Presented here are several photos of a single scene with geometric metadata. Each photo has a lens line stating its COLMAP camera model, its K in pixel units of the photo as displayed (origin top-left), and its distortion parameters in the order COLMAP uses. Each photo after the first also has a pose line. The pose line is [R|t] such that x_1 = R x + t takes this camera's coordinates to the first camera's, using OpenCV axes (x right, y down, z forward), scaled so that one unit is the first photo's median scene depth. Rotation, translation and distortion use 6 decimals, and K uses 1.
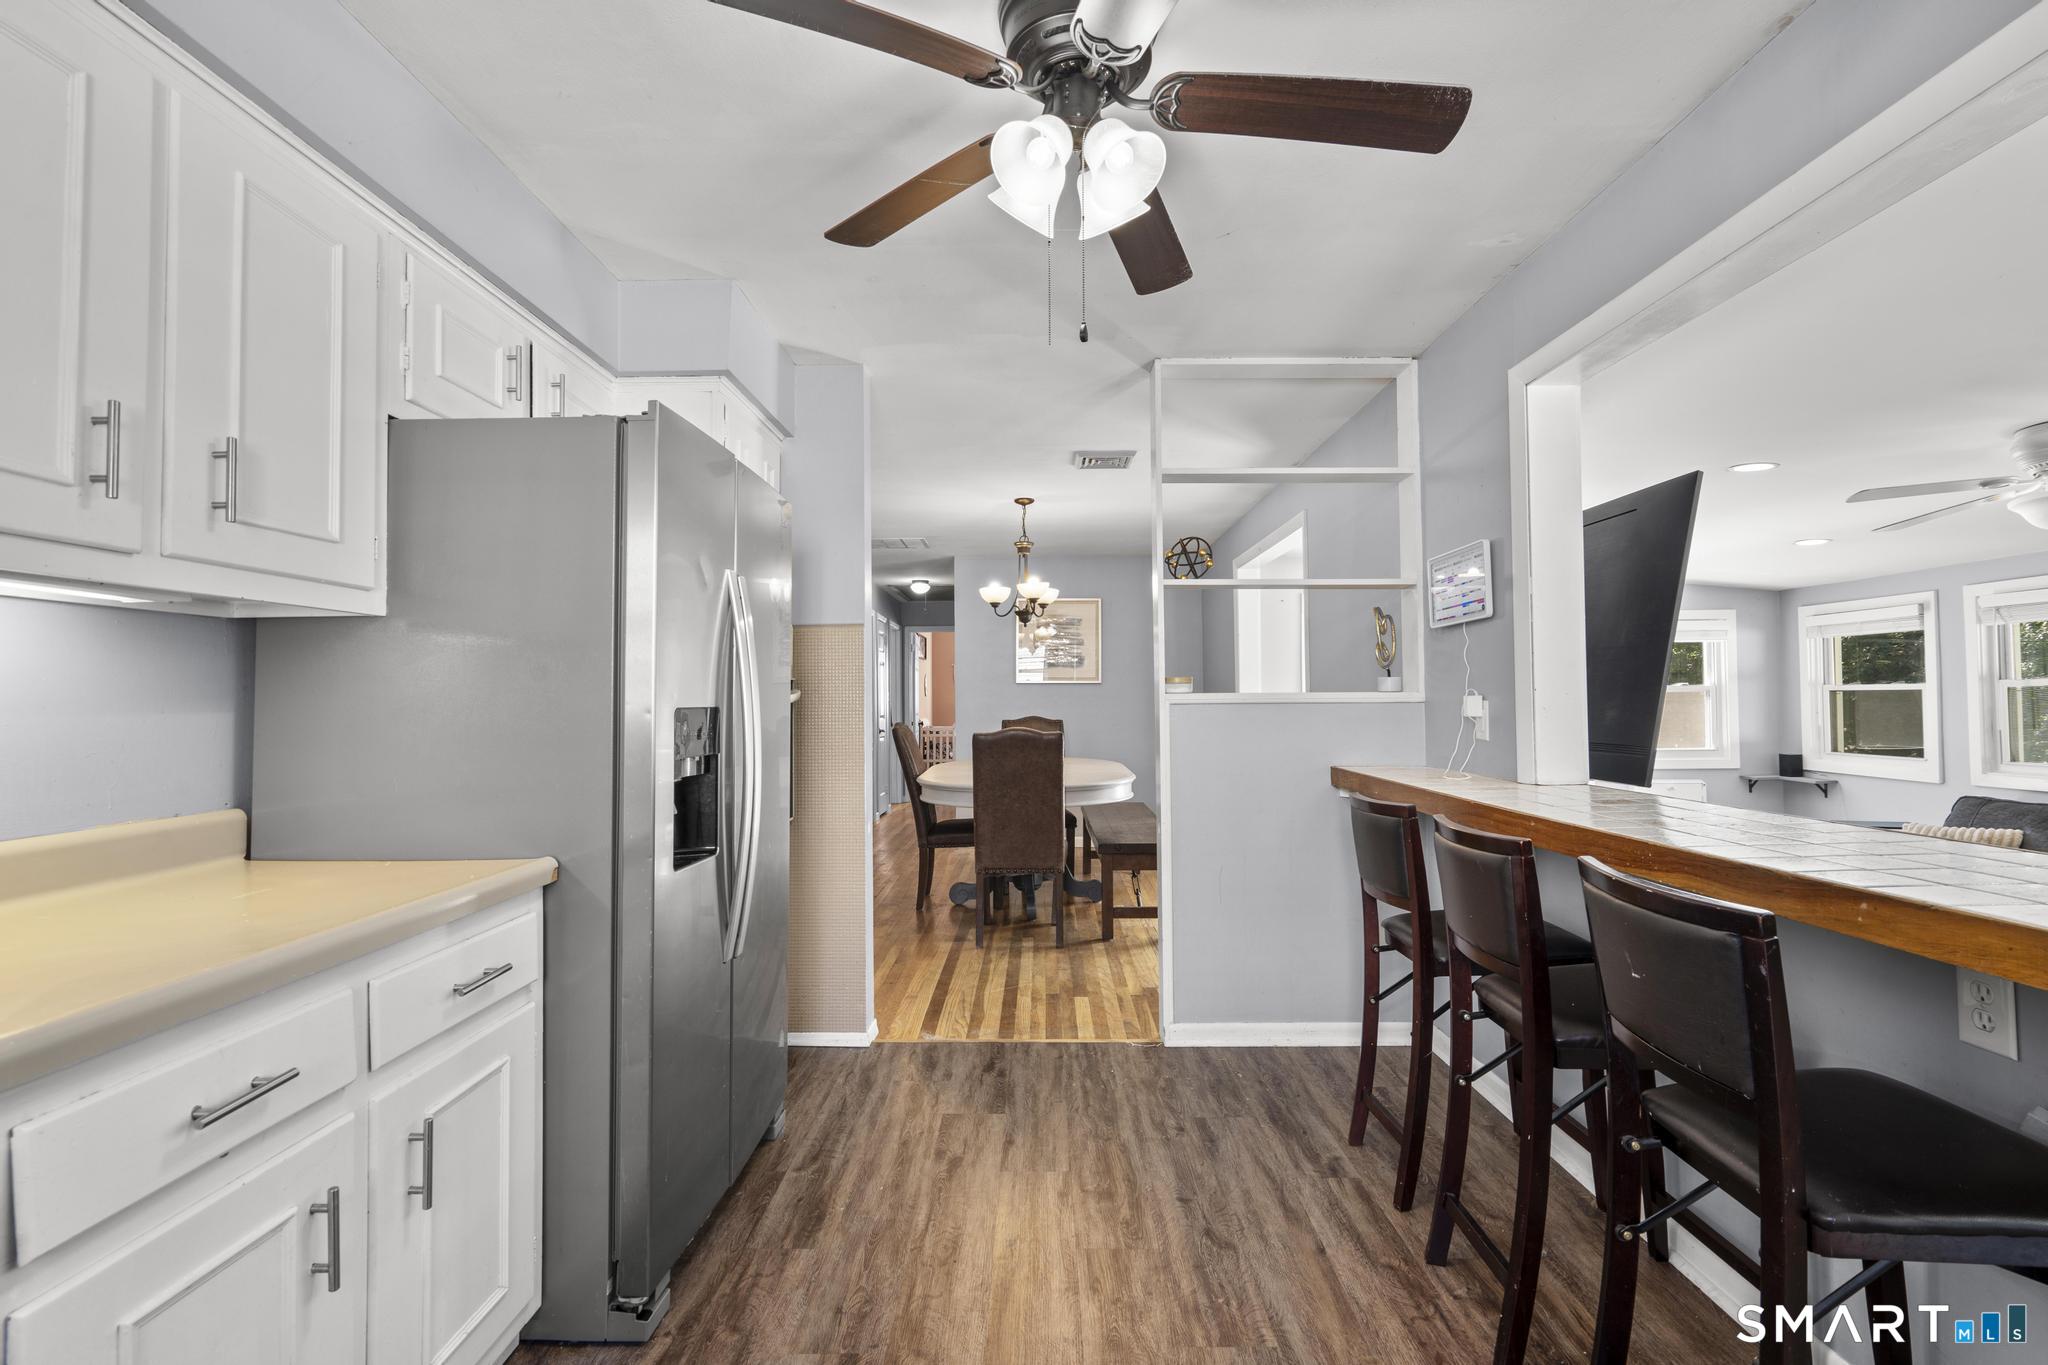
lens RADIAL K [[925.5, 0, 1027.0], [0, 925.5, 673.1], [0, 0, 1]] dist [-0.003314, 0.003761]
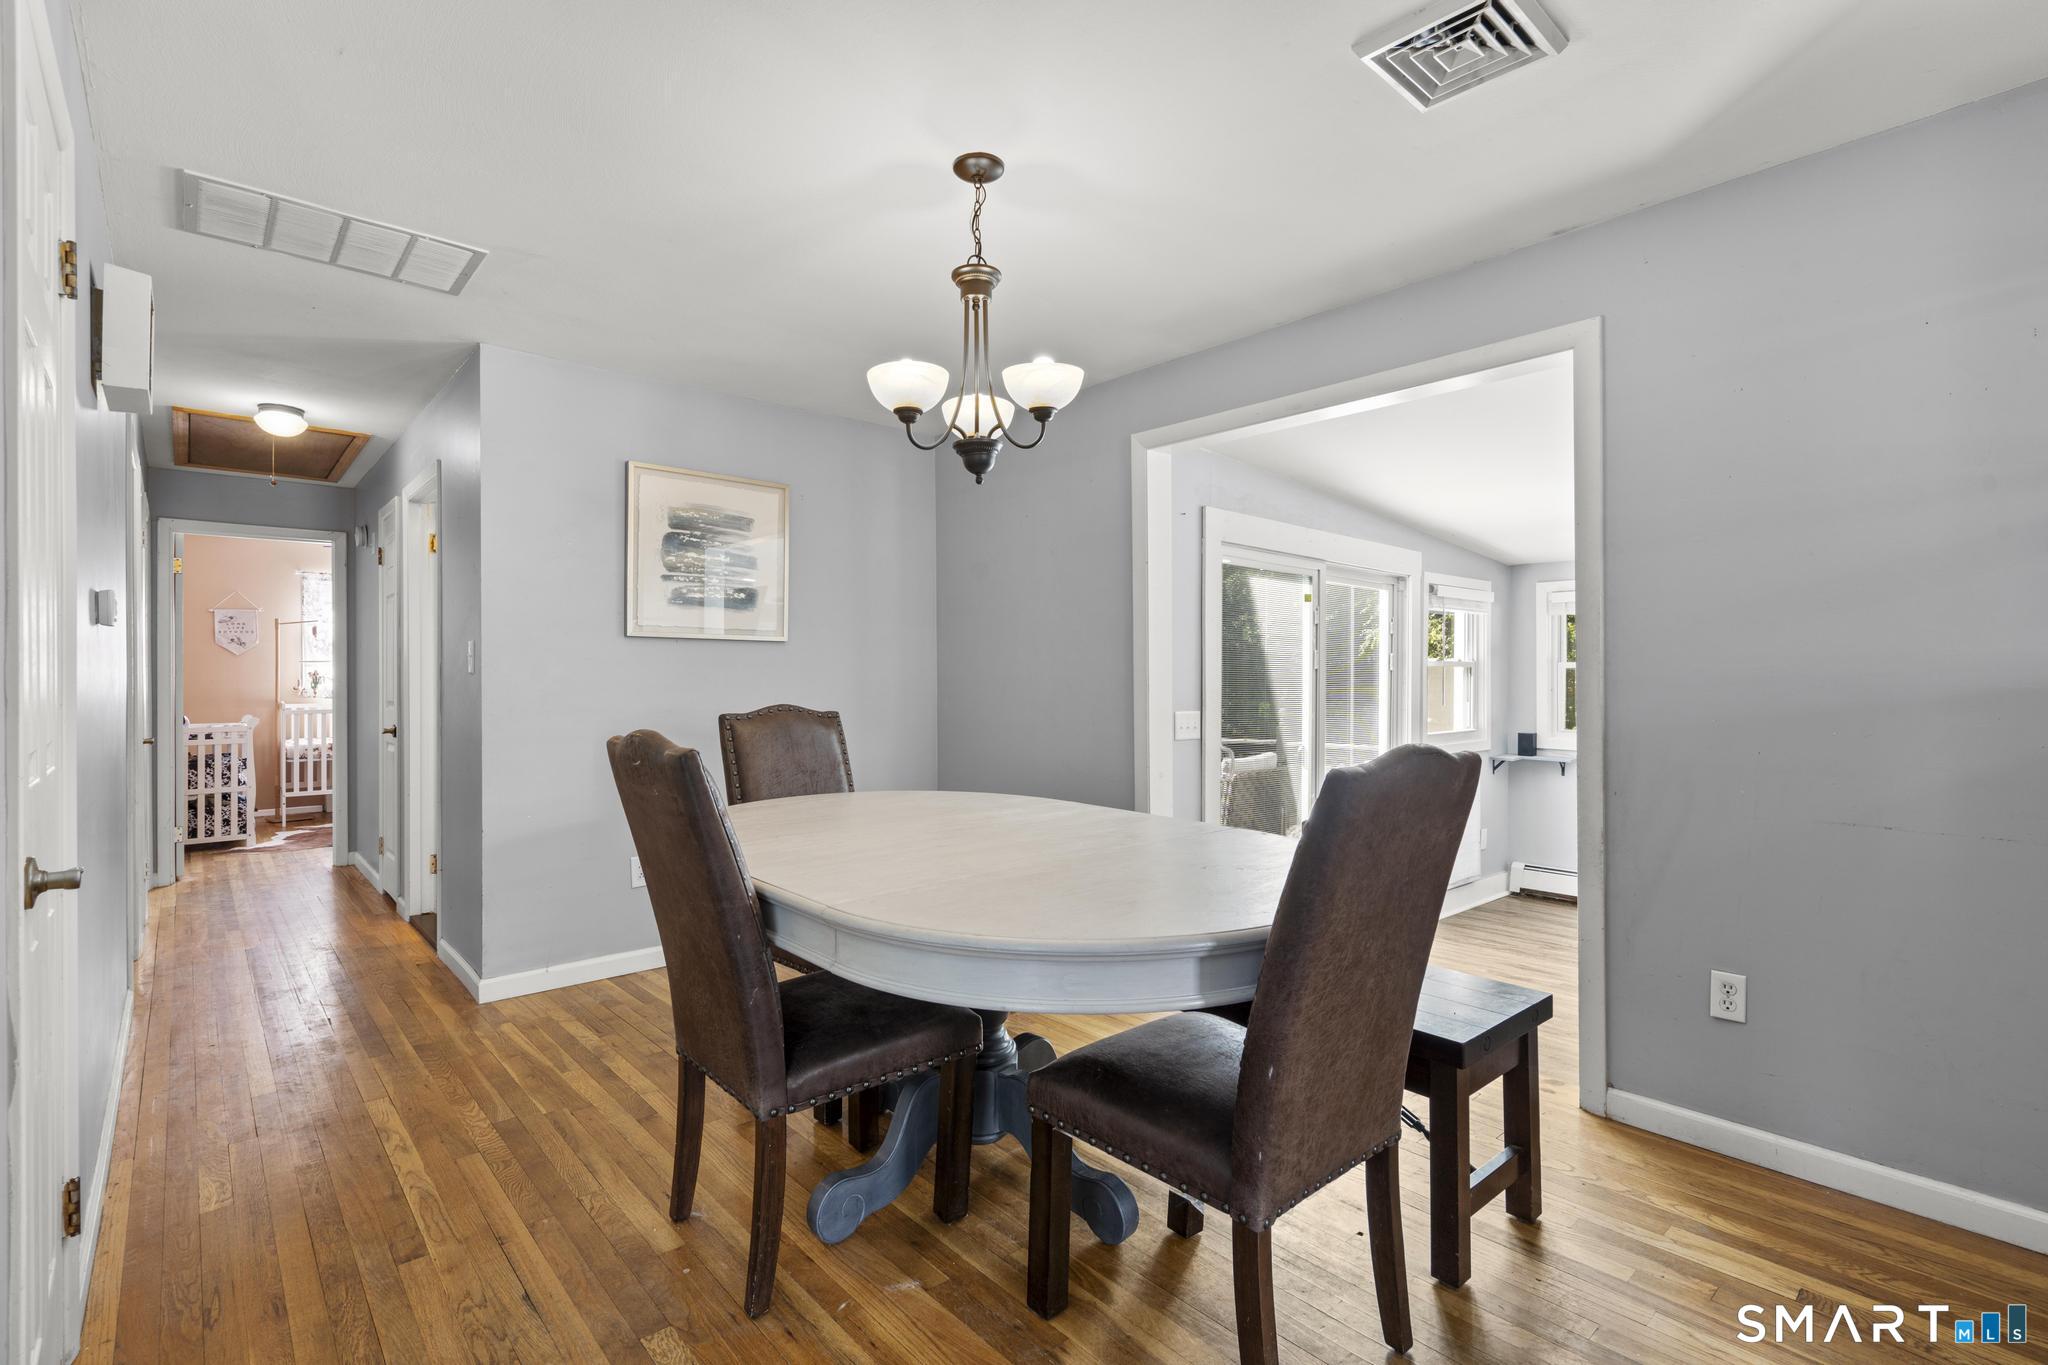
lens RADIAL K [[925.5, 0, 1033.2], [0, 925.5, 674.0], [0, 0, 1]] dist [-0.003314, 0.003761]
pose [[0.723028, 0.014281, 0.690672, -0.232108], [-0.024833, 0.999677, 0.005326, 0.029058], [-0.690373, -0.021003, 0.723149, 0.593297]]
